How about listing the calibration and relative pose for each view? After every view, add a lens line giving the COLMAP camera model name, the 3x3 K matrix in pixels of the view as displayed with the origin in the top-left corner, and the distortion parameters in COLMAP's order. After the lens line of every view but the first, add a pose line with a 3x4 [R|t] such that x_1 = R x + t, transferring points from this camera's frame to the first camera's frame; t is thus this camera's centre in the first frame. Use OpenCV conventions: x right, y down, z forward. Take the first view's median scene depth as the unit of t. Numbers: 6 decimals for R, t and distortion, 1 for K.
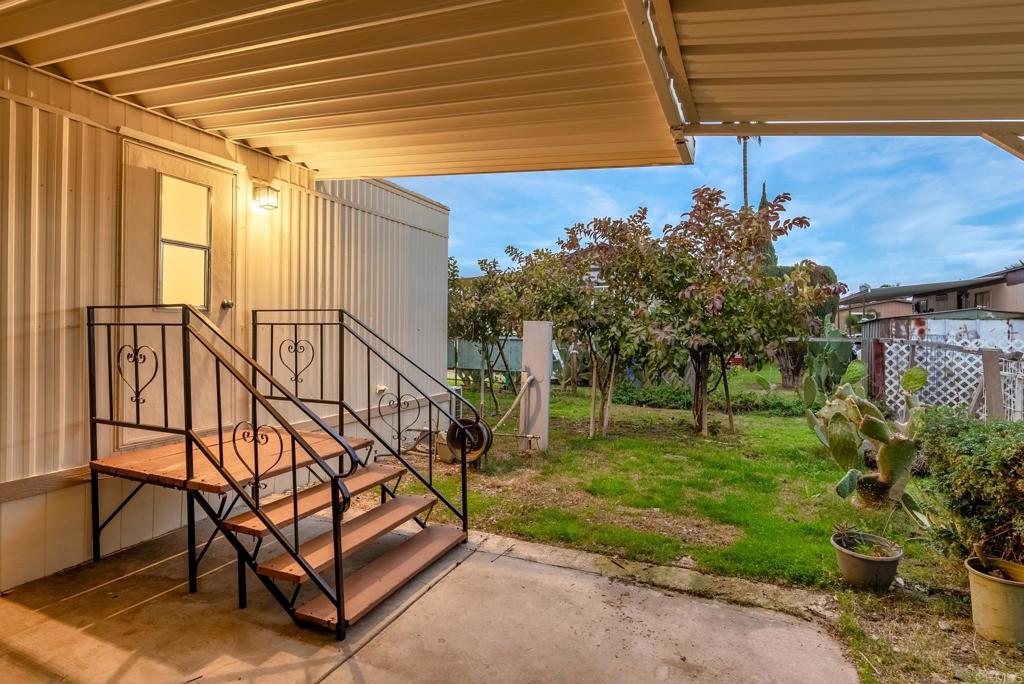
lens RADIAL K [[532.9, 0, 513.4], [0, 532.9, 326.6], [0, 0, 1]] dist [-0.002085, -0.000282]
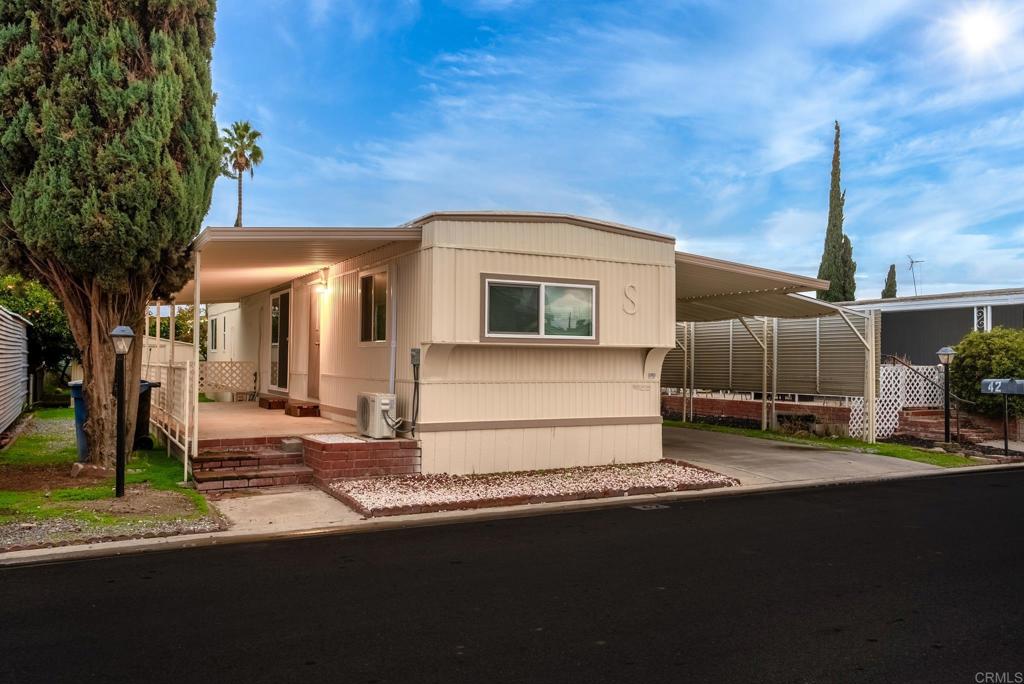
lens RADIAL K [[786.1, 0, 512.0], [0, 786.1, 342.0], [0, 0, 1]] dist [-0.008230, 0.069034]
pose [[0.614284, 0.019183, 0.788851, -5.588134], [-0.014606, 0.999810, -0.012940, -0.056189], [-0.788949, -0.003573, 0.614448, -4.569155]]
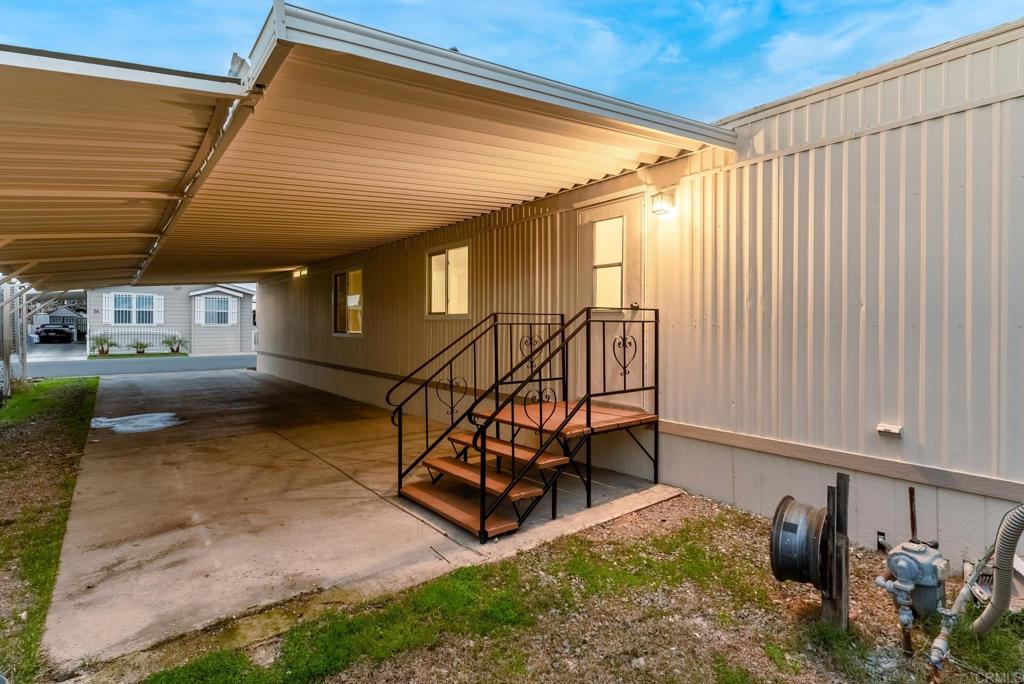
lens RADIAL K [[501.1, 0, 512.3], [0, 501.1, 325.1], [0, 0, 1]] dist [0.001608, 0.019754]
pose [[-0.463263, 0.006147, -0.886200, 0.682663], [0.013024, 0.999915, 0.000128, -0.001559], [0.886125, -0.011483, -0.463303, 1.428605]]
